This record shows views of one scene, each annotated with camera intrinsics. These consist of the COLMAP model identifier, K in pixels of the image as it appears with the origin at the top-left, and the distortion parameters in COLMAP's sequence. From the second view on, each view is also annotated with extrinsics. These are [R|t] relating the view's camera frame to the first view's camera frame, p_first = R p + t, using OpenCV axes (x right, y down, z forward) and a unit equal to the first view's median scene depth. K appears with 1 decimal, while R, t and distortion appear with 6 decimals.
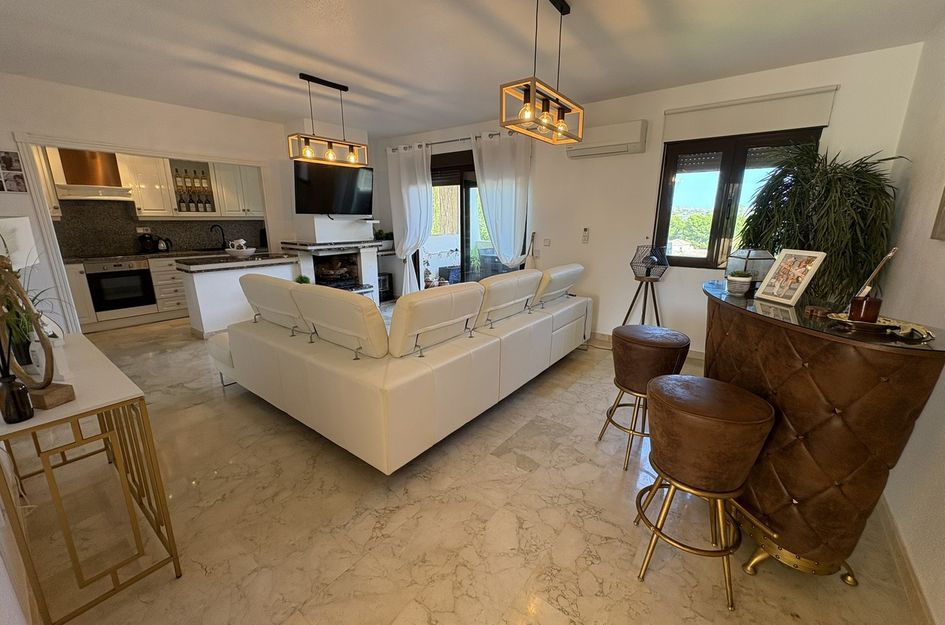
lens RADIAL K [[377.4, 0, 473.1], [0, 377.4, 310.9], [0, 0, 1]] dist [-0.000719, -0.000064]
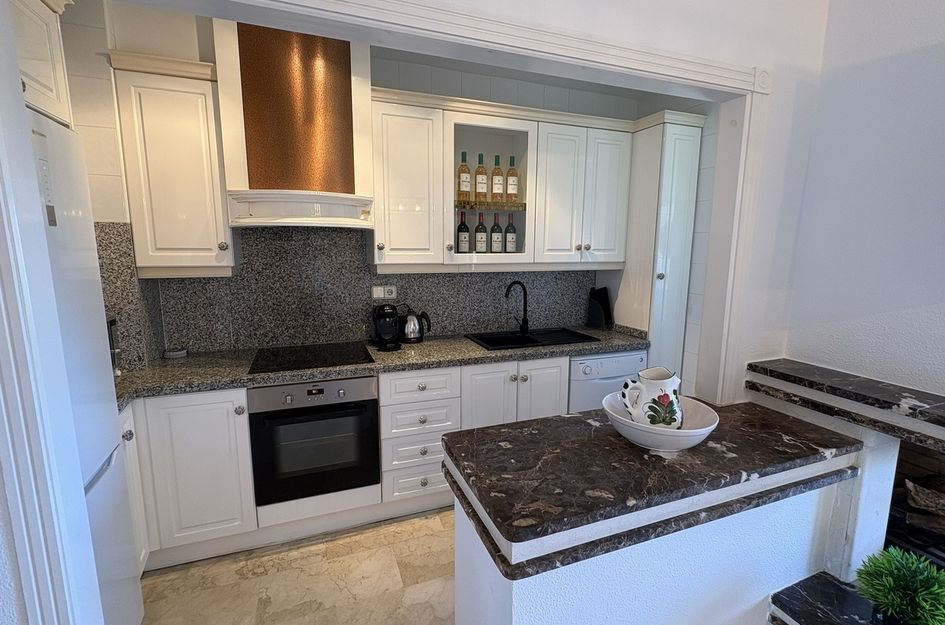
lens RADIAL K [[418.7, 0, 469.0], [0, 418.7, 311.4], [0, 0, 1]] dist [-0.004788, -0.000127]
pose [[0.856496, 0.081335, -0.509704, -0.532691], [-0.127953, 0.990140, -0.057010, -0.176823], [0.500042, 0.114047, 0.858459, 0.626540]]
